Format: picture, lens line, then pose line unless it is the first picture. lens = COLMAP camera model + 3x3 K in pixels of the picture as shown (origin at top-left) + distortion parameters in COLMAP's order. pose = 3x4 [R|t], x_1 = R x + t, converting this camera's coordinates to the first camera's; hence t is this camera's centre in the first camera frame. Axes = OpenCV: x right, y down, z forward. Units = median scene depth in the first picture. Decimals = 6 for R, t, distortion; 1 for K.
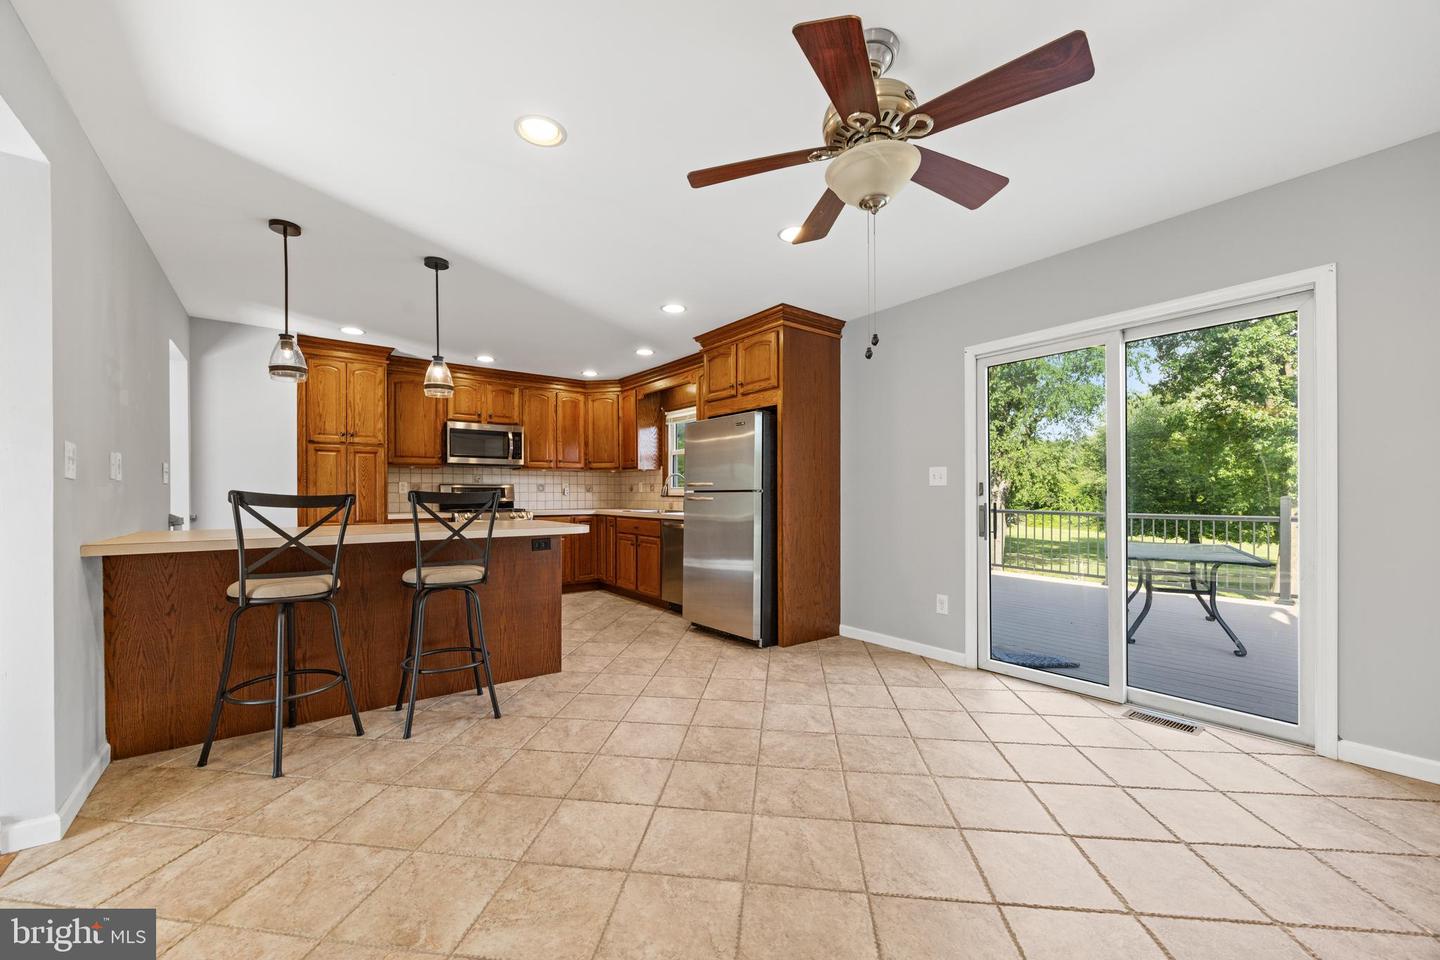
lens RADIAL K [[556.8, 0, 716.1], [0, 556.8, 486.4], [0, 0, 1]] dist [-0.002619, -0.000330]
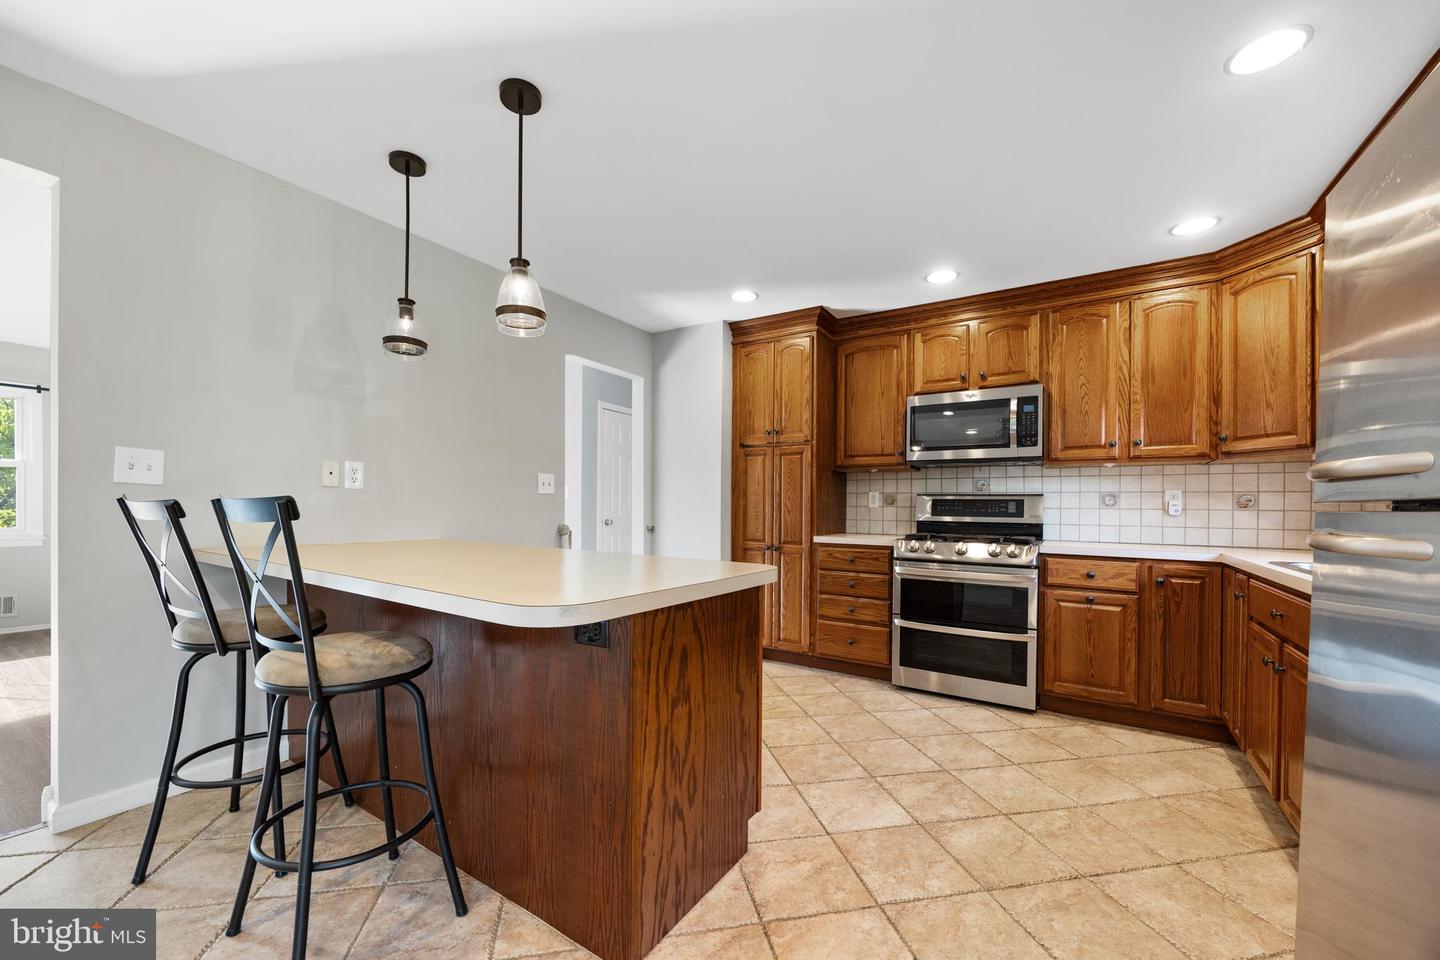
lens RADIAL K [[563.7, 0, 711.3], [0, 563.7, 509.0], [0, 0, 1]] dist [0.000339, -0.000012]
pose [[0.335768, 0.008560, -0.941906, 0.055673], [-0.001677, 0.999963, 0.008490, 0.007846], [0.941943, -0.001271, 0.335770, 0.529773]]
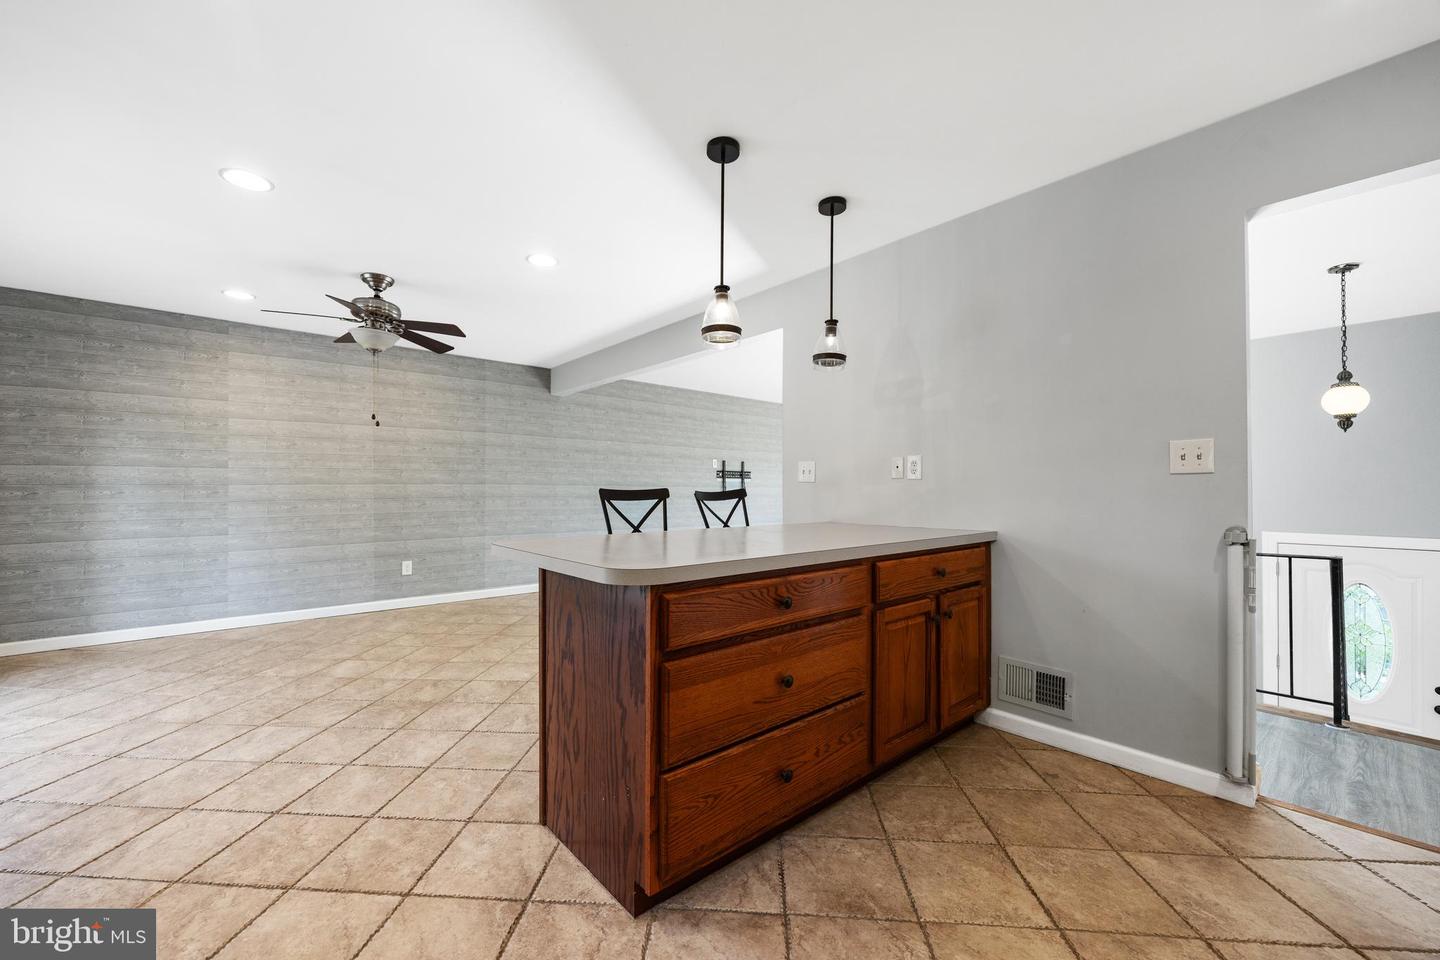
lens RADIAL K [[573.0, 0, 715.2], [0, 573.0, 487.7], [0, 0, 1]] dist [0.001526, -0.000088]
pose [[-0.998467, 0.002205, -0.055301, -0.242213], [0.003083, 0.999870, -0.015796, 0.011060], [0.055259, -0.015942, -0.998345, 0.902241]]
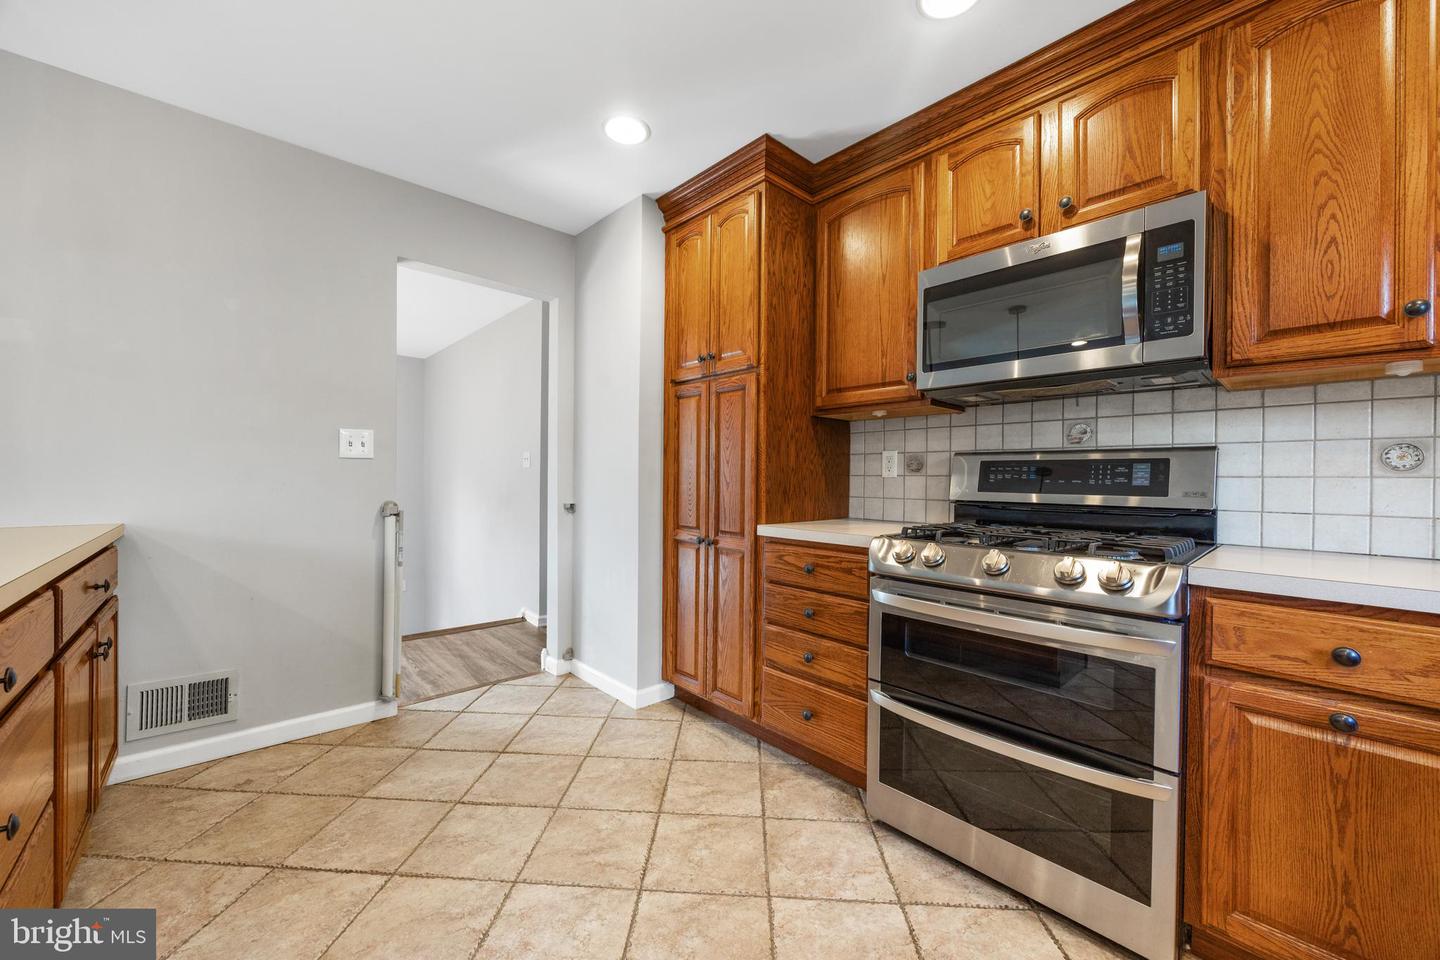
lens RADIAL K [[552.4, 0, 708.8], [0, 552.4, 481.0], [0, 0, 1]] dist [-0.002313, -0.000137]
pose [[0.077001, 0.007389, -0.997004, -0.136087], [0.000613, 0.999972, 0.007459, 0.011420], [0.997031, -0.001186, 0.076994, 0.789332]]
